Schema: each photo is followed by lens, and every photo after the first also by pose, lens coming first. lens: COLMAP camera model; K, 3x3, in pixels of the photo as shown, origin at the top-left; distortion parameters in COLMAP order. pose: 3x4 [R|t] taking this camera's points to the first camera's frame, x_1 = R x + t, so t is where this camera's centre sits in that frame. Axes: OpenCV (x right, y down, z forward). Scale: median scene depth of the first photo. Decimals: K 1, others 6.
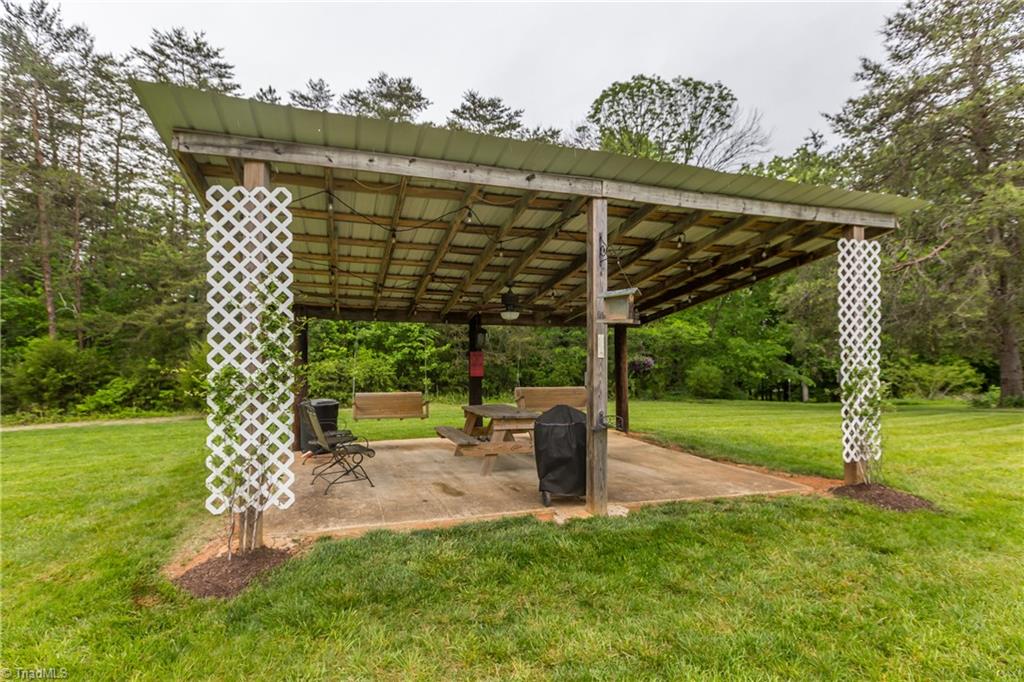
lens RADIAL K [[464.6, 0, 499.9], [0, 464.6, 349.4], [0, 0, 1]] dist [-0.002831, 0.001184]
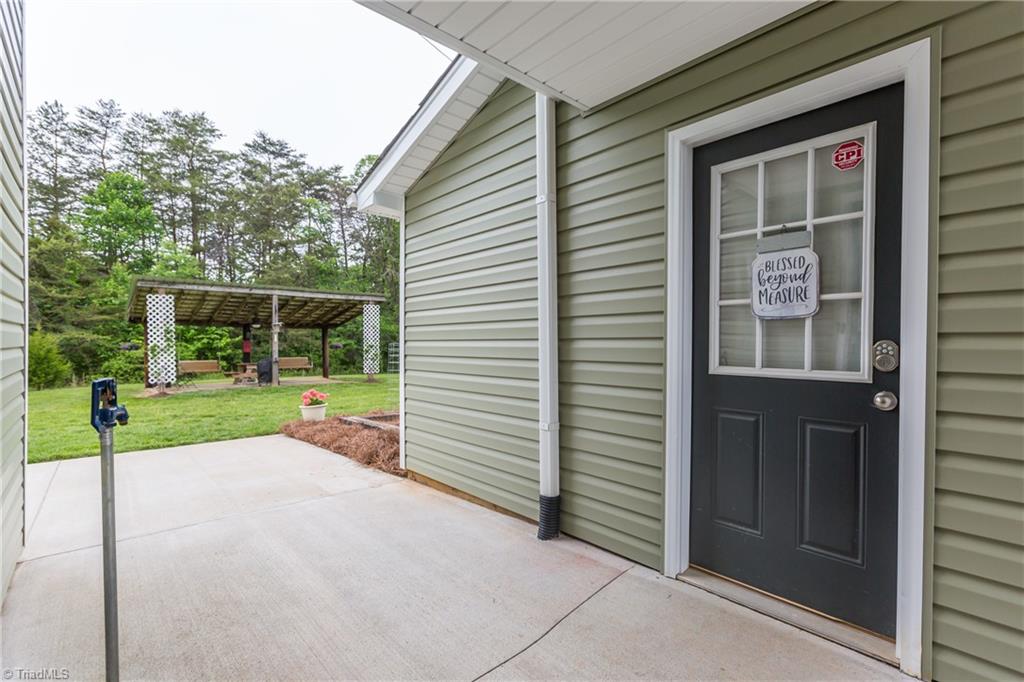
lens RADIAL K [[464.6, 0, 494.1], [0, 464.6, 351.9], [0, 0, 1]] dist [-0.002831, 0.001184]
pose [[0.934319, -0.010810, 0.356274, 0.171450], [0.001930, 0.999679, 0.025272, 0.003824], [-0.356433, -0.022924, 0.934040, -0.942552]]
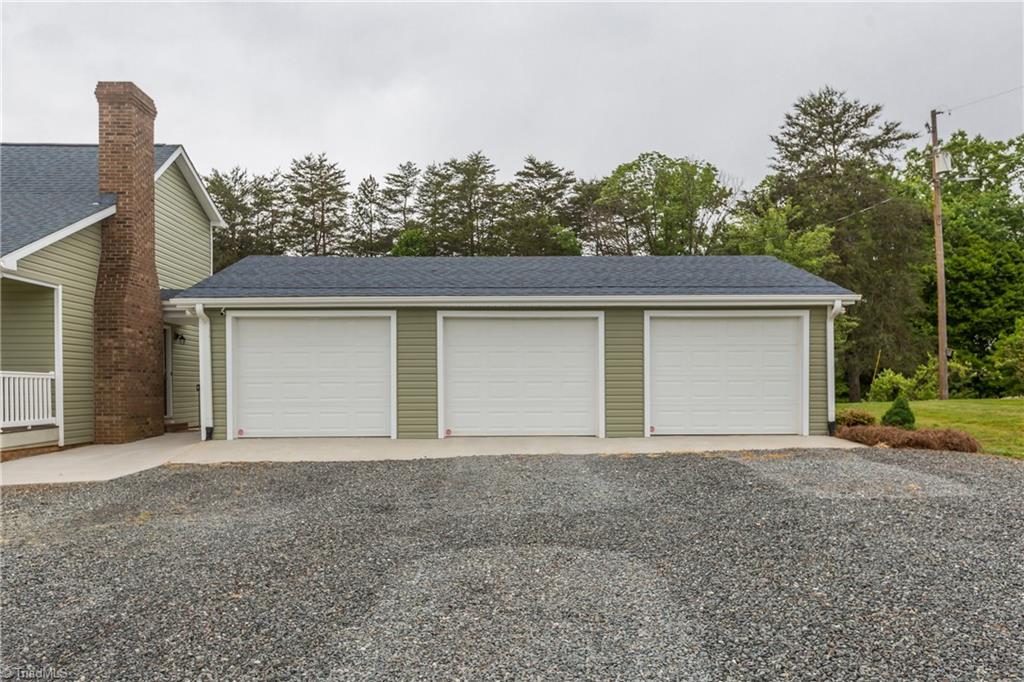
lens RADIAL K [[778.4, 0, 517.6], [0, 778.4, 401.3], [0, 0, 1]] dist [0.001385, -0.003777]
pose [[0.955281, -0.010671, -0.295507, 1.164532], [0.017234, 0.999659, 0.019614, 0.037649], [0.295197, -0.023830, 0.955139, -2.139947]]
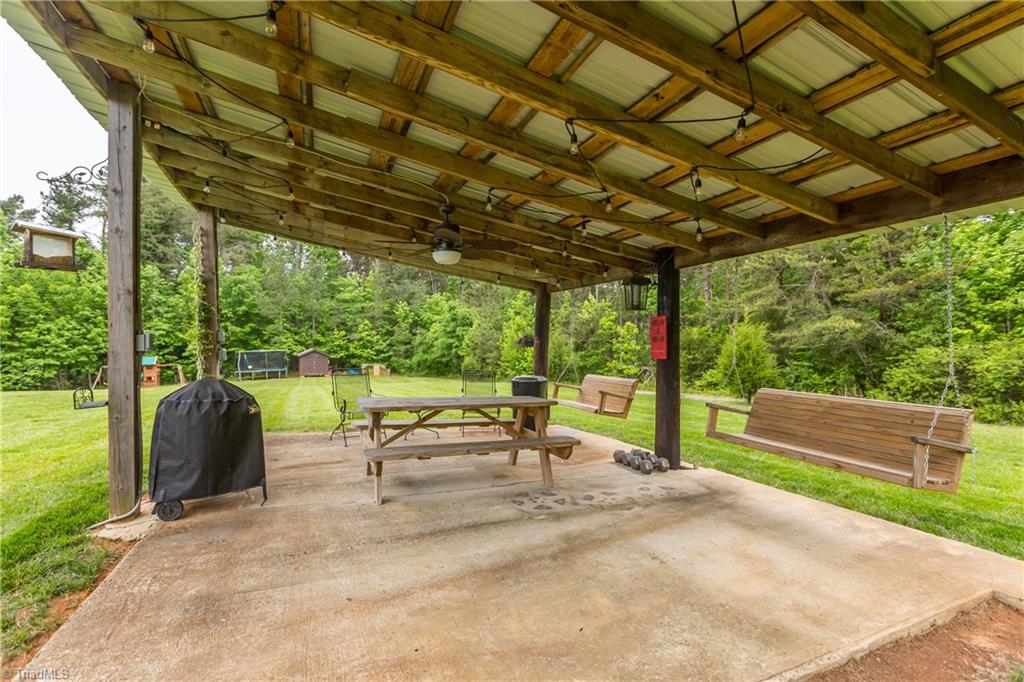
lens RADIAL K [[464.6, 0, 513.6], [0, 464.6, 337.3], [0, 0, 1]] dist [-0.002831, 0.001184]
pose [[0.098607, -0.016790, -0.994985, 0.352651], [0.009998, 0.999824, -0.015881, 0.027151], [0.995076, -0.008382, 0.098757, 0.527580]]
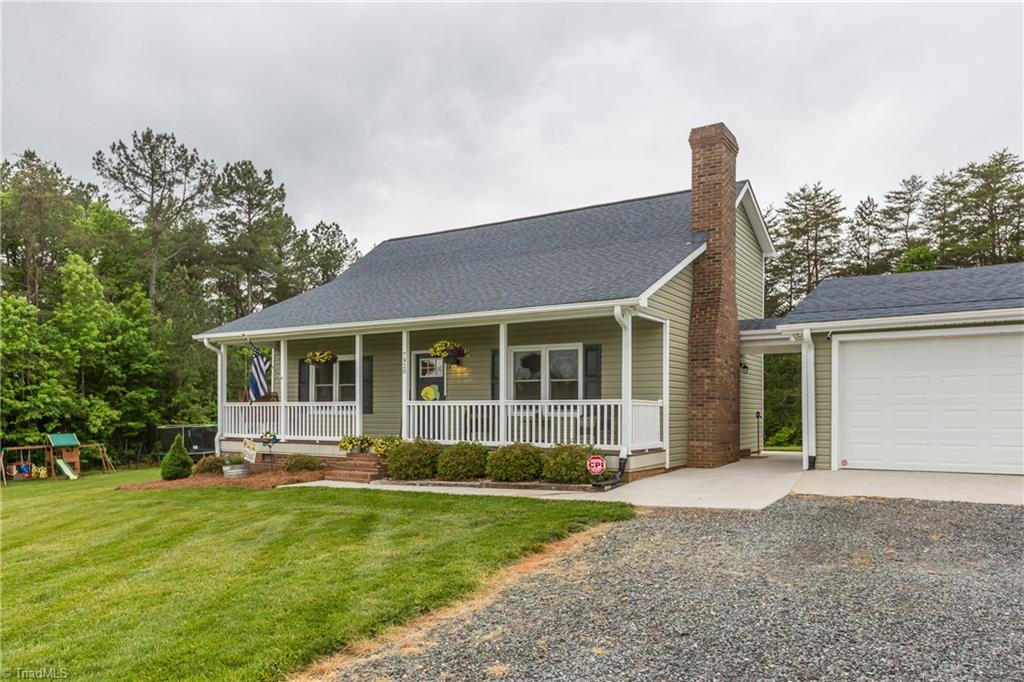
lens RADIAL K [[720.3, 0, 508.0], [0, 720.3, 419.0], [0, 0, 1]] dist [0.000349, 0.000787]
pose [[0.617496, -0.005606, -0.786554, 0.941285], [0.008947, 0.999960, -0.000102, 0.033887], [0.786523, -0.006974, 0.617522, -2.150981]]
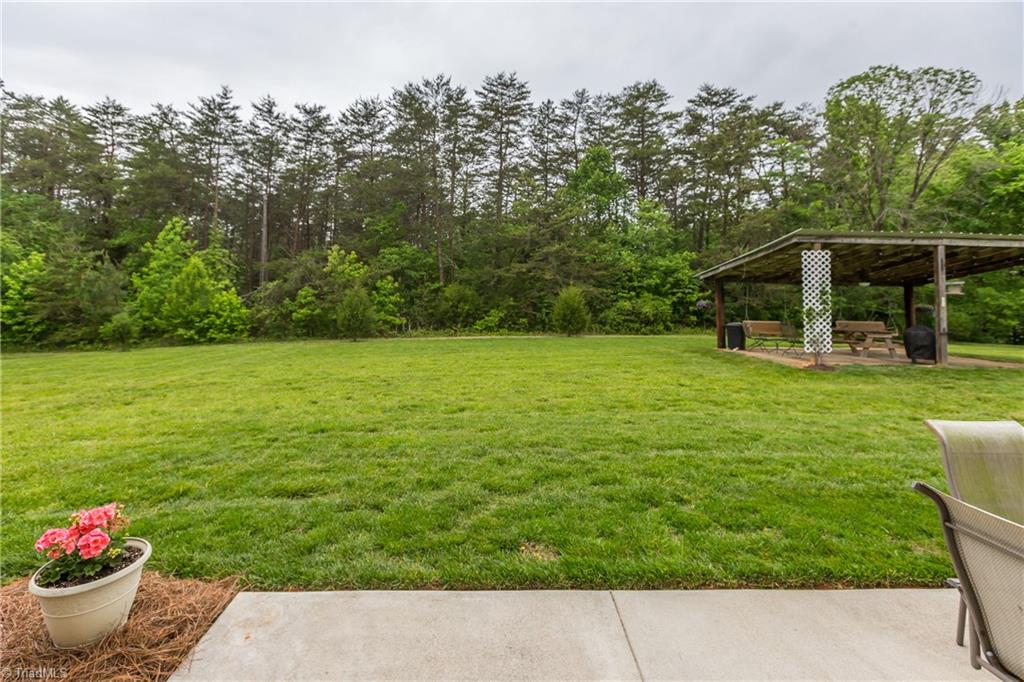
lens RADIAL K [[464.6, 0, 512.9], [0, 464.6, 270.6], [0, 0, 1]] dist [-0.002831, 0.001184]
pose [[0.953853, -0.000521, -0.300272, -0.438803], [-0.011658, 0.999180, -0.038768, -0.017862], [0.300046, 0.040480, 0.953065, -0.745044]]
